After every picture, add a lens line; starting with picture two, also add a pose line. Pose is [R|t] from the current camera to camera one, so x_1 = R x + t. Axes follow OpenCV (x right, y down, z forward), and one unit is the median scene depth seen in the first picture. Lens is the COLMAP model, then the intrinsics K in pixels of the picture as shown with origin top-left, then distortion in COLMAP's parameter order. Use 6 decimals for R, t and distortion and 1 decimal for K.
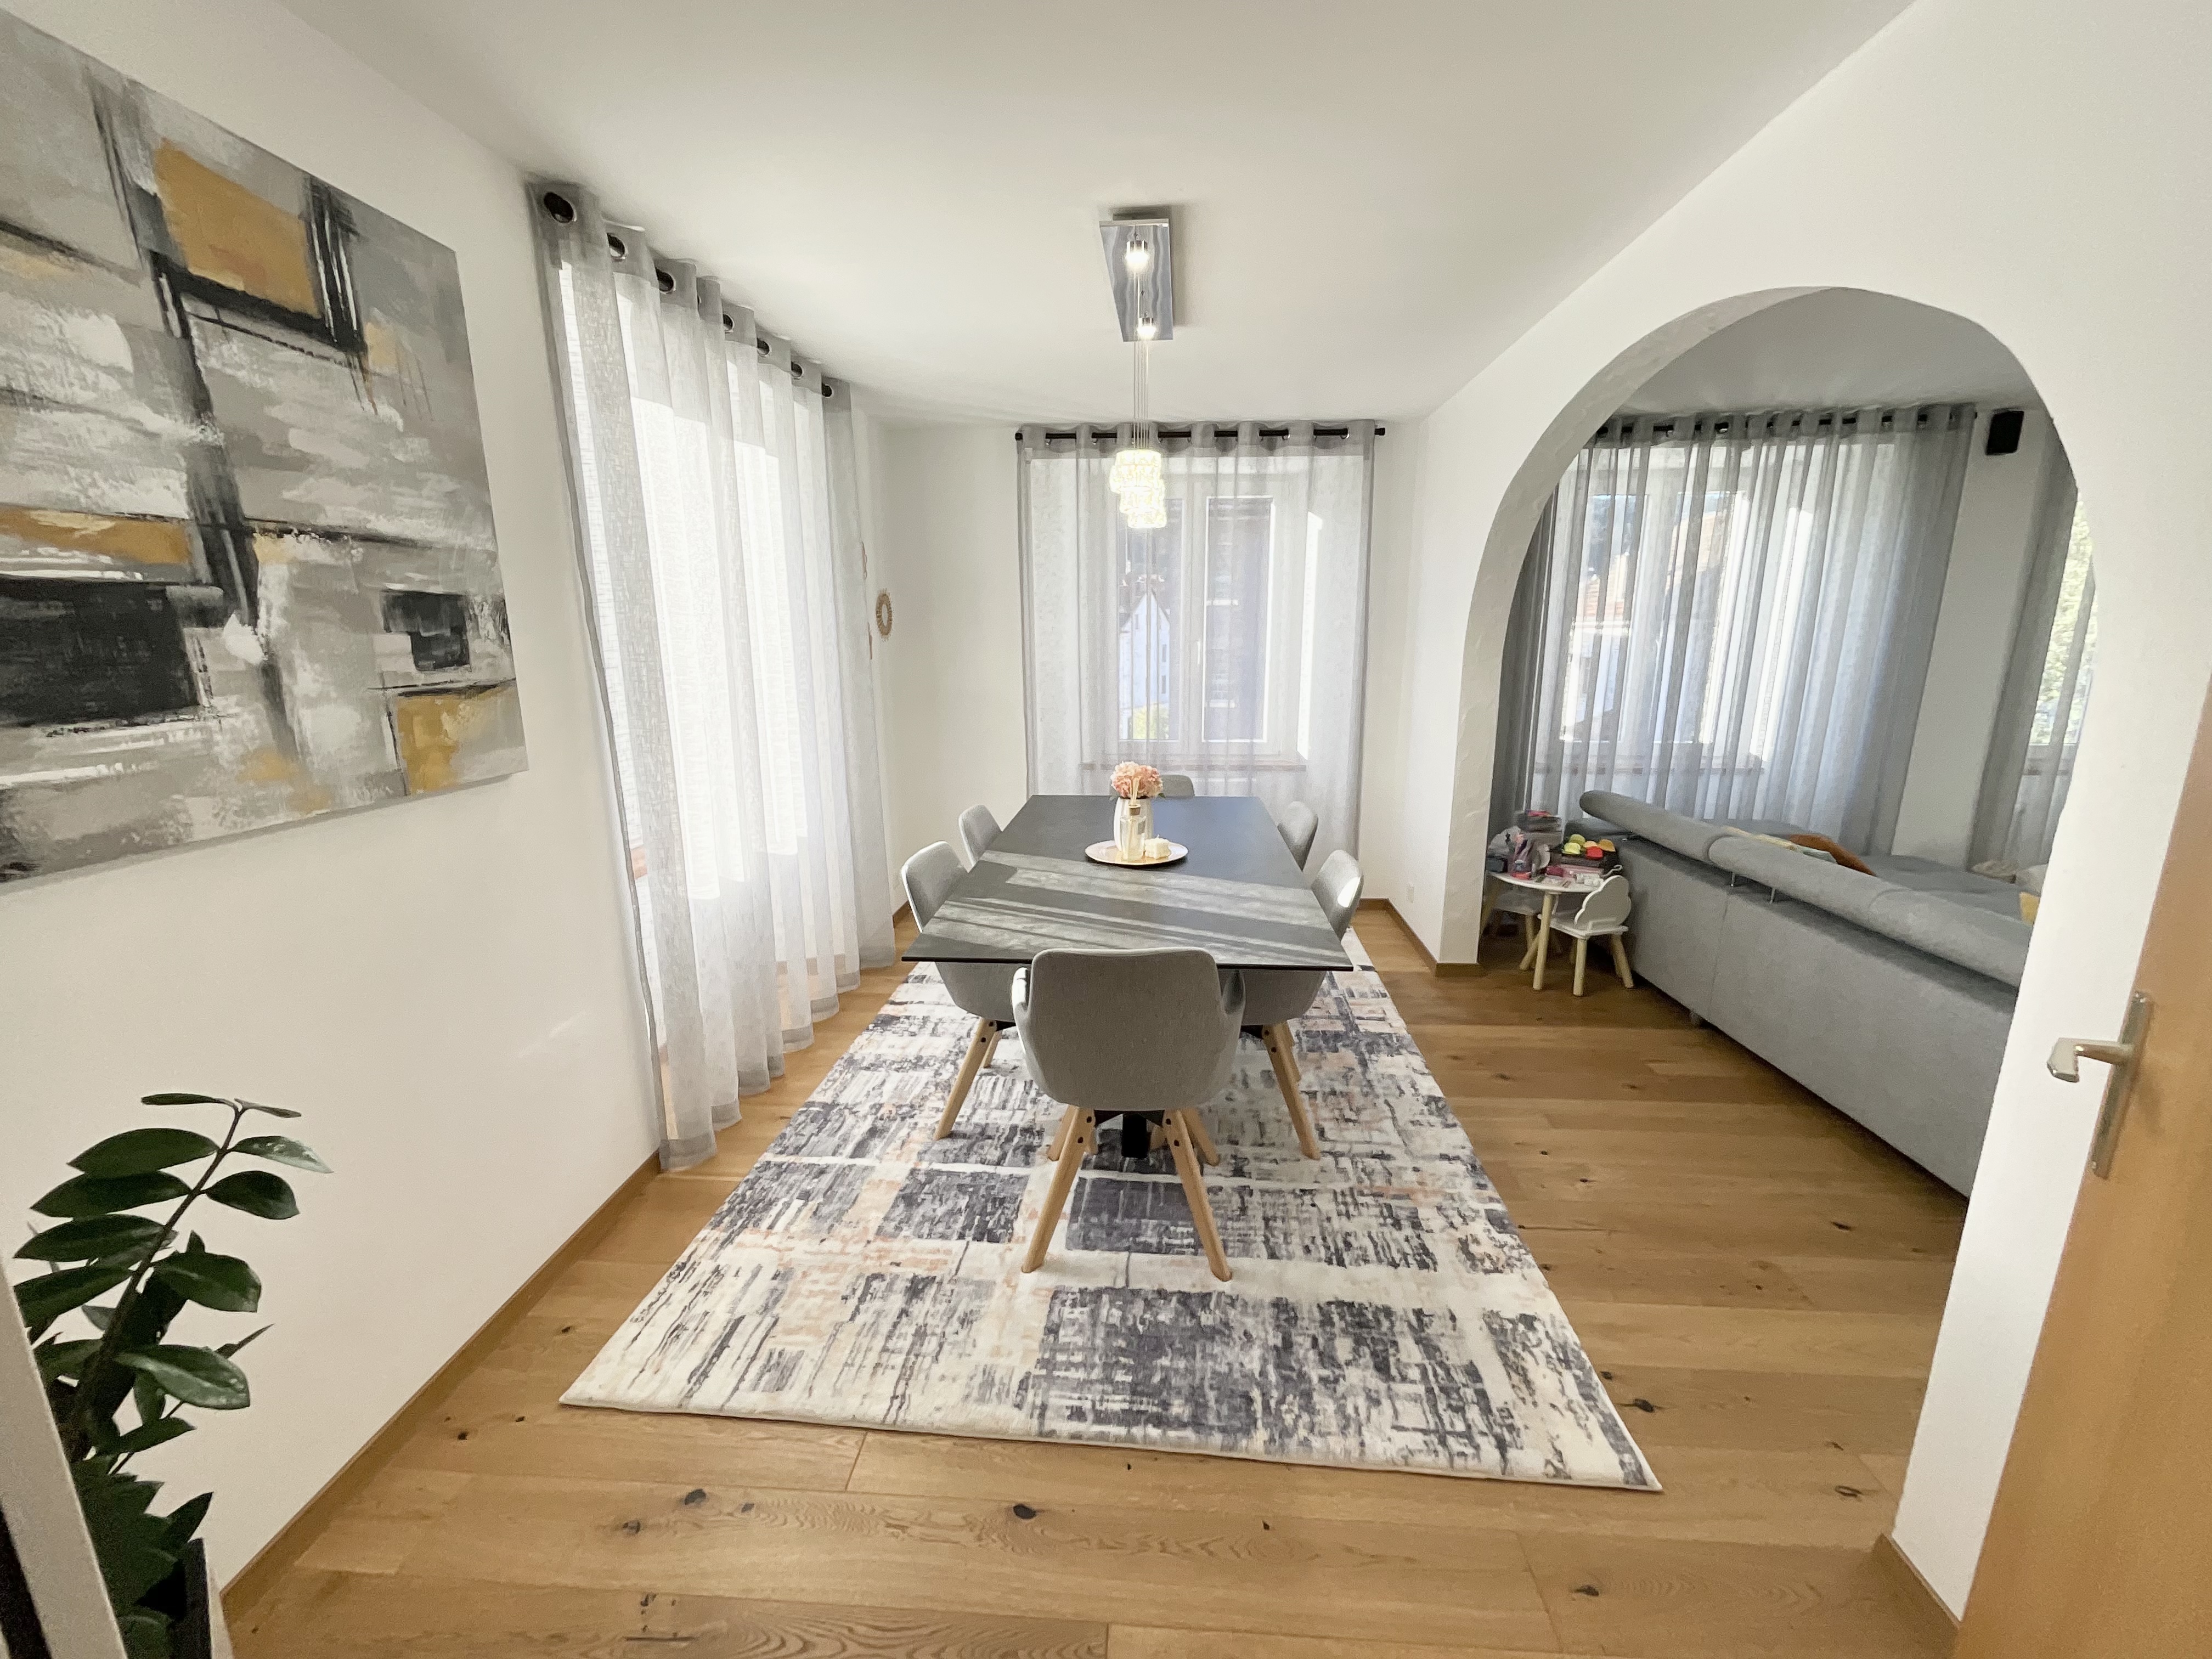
lens RADIAL K [[892.0, 0, 1111.7], [0, 892.0, 834.8], [0, 0, 1]] dist [-0.001773, -0.000245]
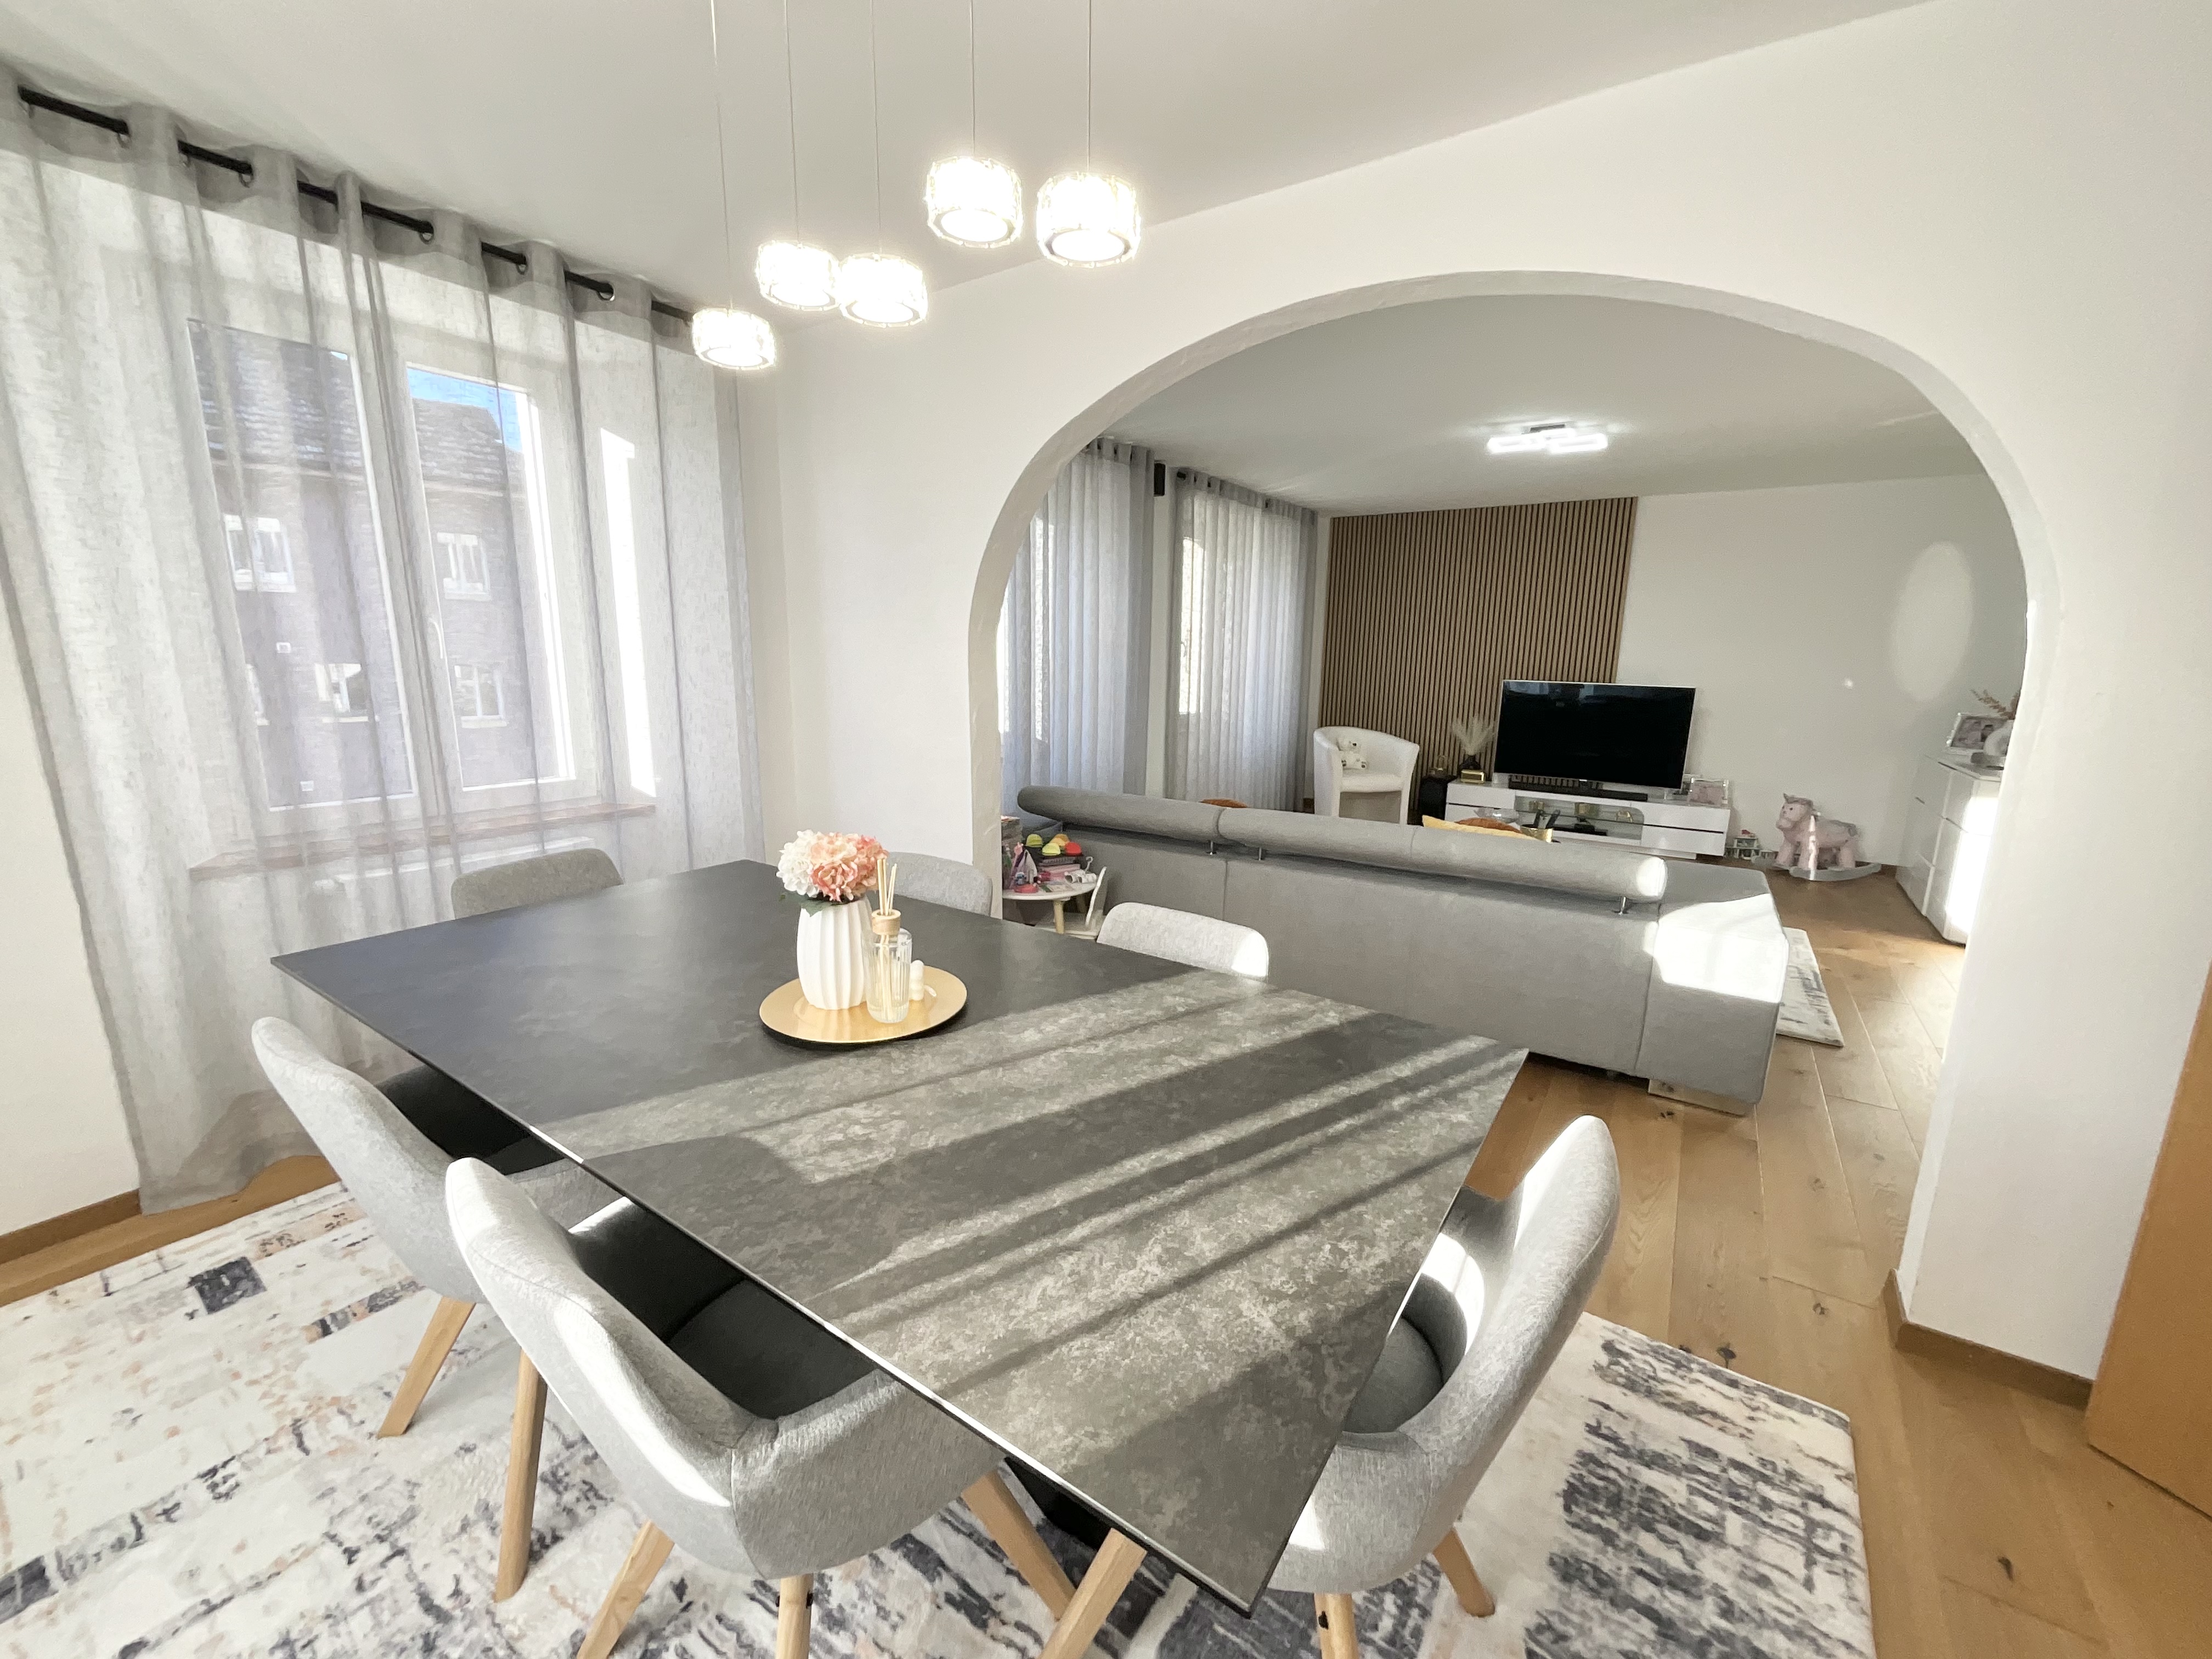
lens RADIAL K [[892.0, 0, 1101.8], [0, 892.0, 827.4], [0, 0, 1]] dist [-0.001773, -0.000245]
pose [[0.507316, -0.160843, 0.846617, -0.413727], [0.176001, 0.981058, 0.080920, -0.124725], [-0.843596, 0.107953, 0.526015, 0.775627]]
